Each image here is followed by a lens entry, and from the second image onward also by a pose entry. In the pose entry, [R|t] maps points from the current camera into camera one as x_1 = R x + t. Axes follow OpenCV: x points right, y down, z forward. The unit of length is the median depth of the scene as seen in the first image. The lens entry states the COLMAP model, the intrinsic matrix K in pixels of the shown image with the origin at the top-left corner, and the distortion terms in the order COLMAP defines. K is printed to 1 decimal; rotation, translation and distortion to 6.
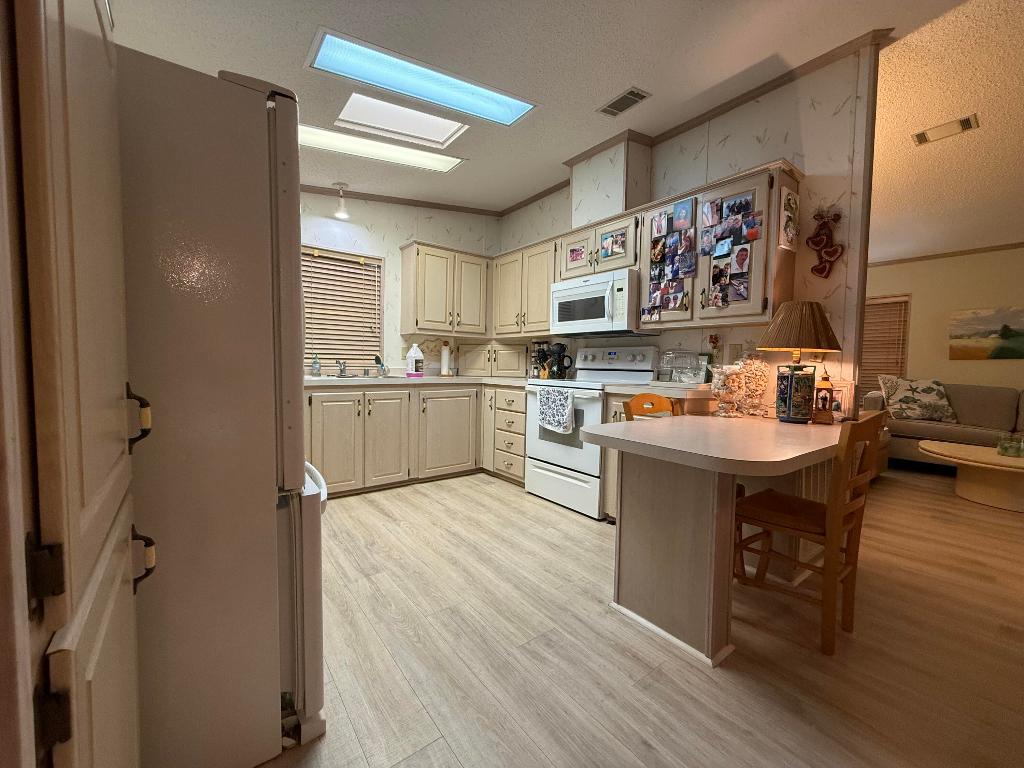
lens RADIAL K [[408.5, 0, 509.5], [0, 408.5, 383.0], [0, 0, 1]] dist [0.000708, 0.000194]
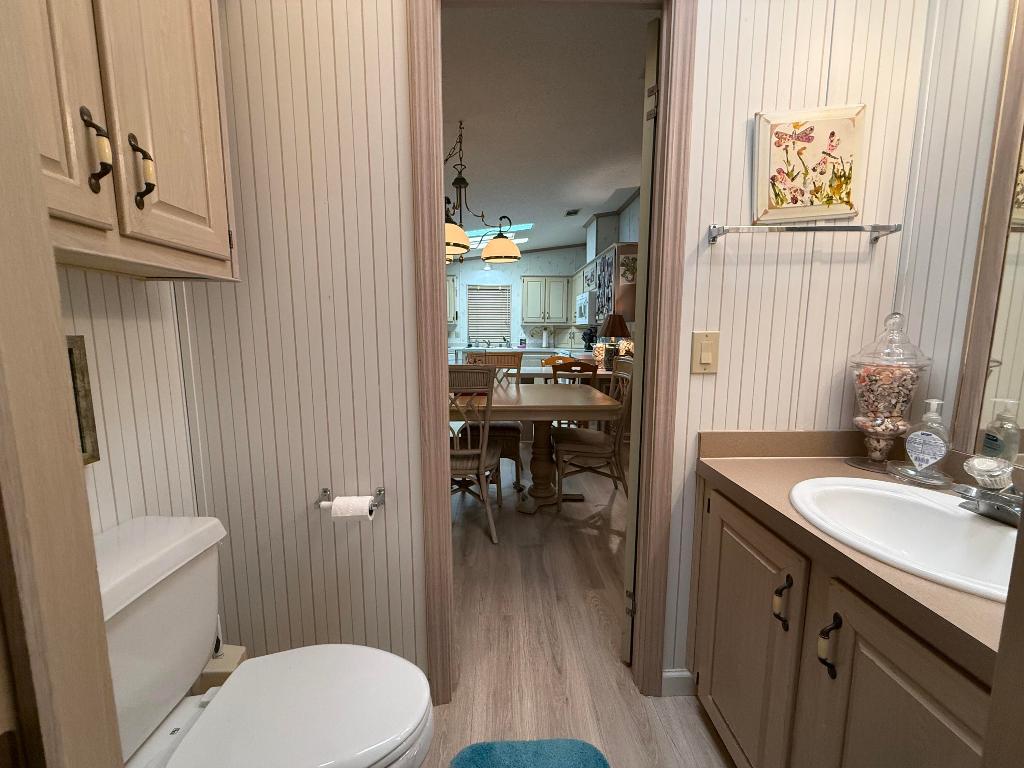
lens RADIAL K [[408.5, 0, 509.7], [0, 408.5, 386.2], [0, 0, 1]] dist [0.000708, 0.000194]
pose [[0.811177, 0.063708, -0.581320, 1.165950], [-0.016274, 0.996122, 0.086459, -0.001409], [0.584574, -0.060674, 0.809068, -0.802149]]
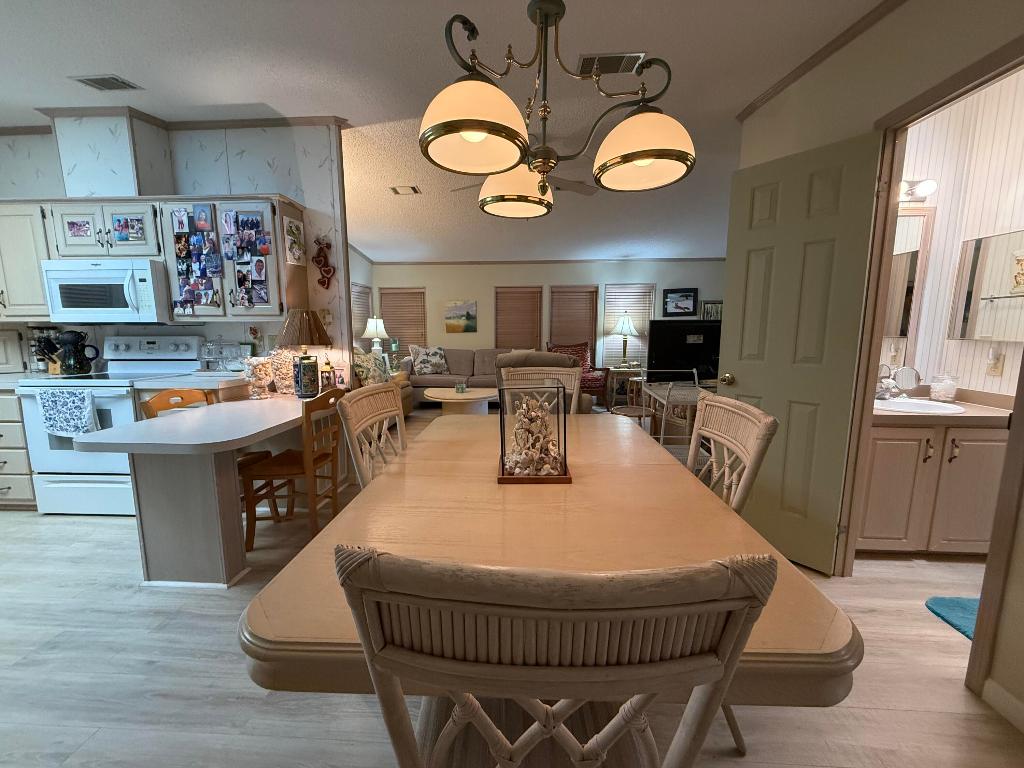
lens RADIAL K [[408.5, 0, 511.0], [0, 408.5, 382.6], [0, 0, 1]] dist [0.000708, 0.000194]
pose [[0.649375, -0.120201, 0.750909, 0.085943], [0.050541, 0.992068, 0.115097, -0.058712], [-0.758787, -0.036789, 0.650299, -0.320990]]
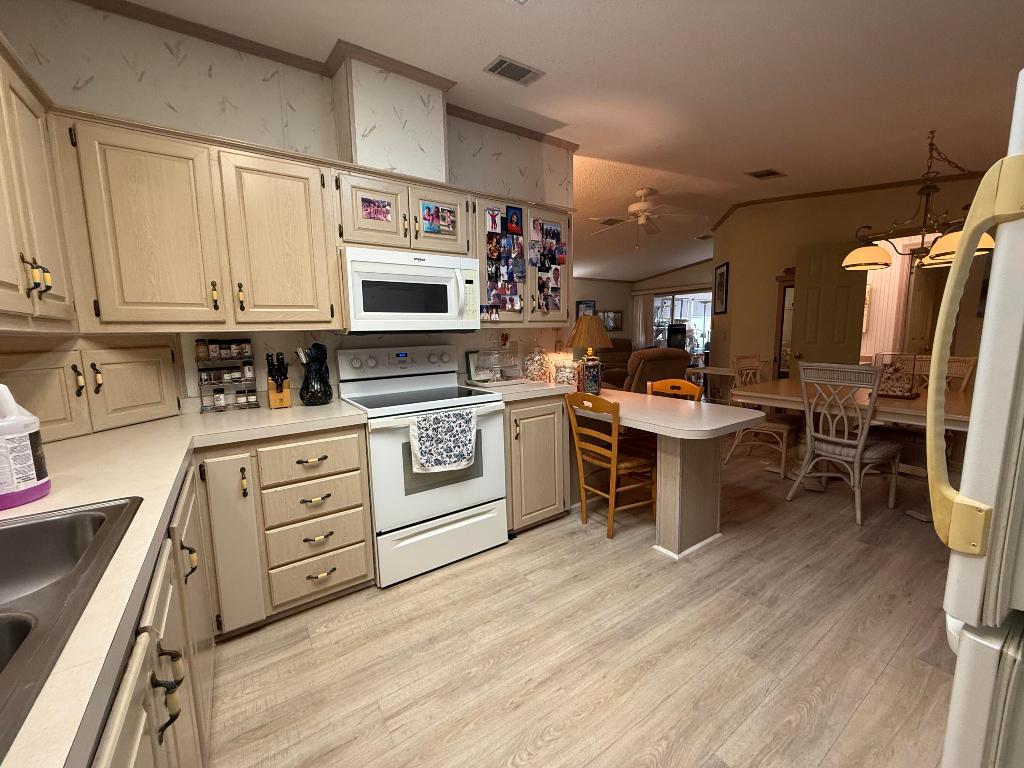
lens RADIAL K [[408.5, 0, 508.7], [0, 408.5, 382.3], [0, 0, 1]] dist [0.000708, 0.000194]
pose [[0.055135, -0.144199, 0.988012, -0.636588], [0.069750, 0.987656, 0.140255, -0.143636], [-0.996040, 0.061181, 0.064512, 0.931629]]
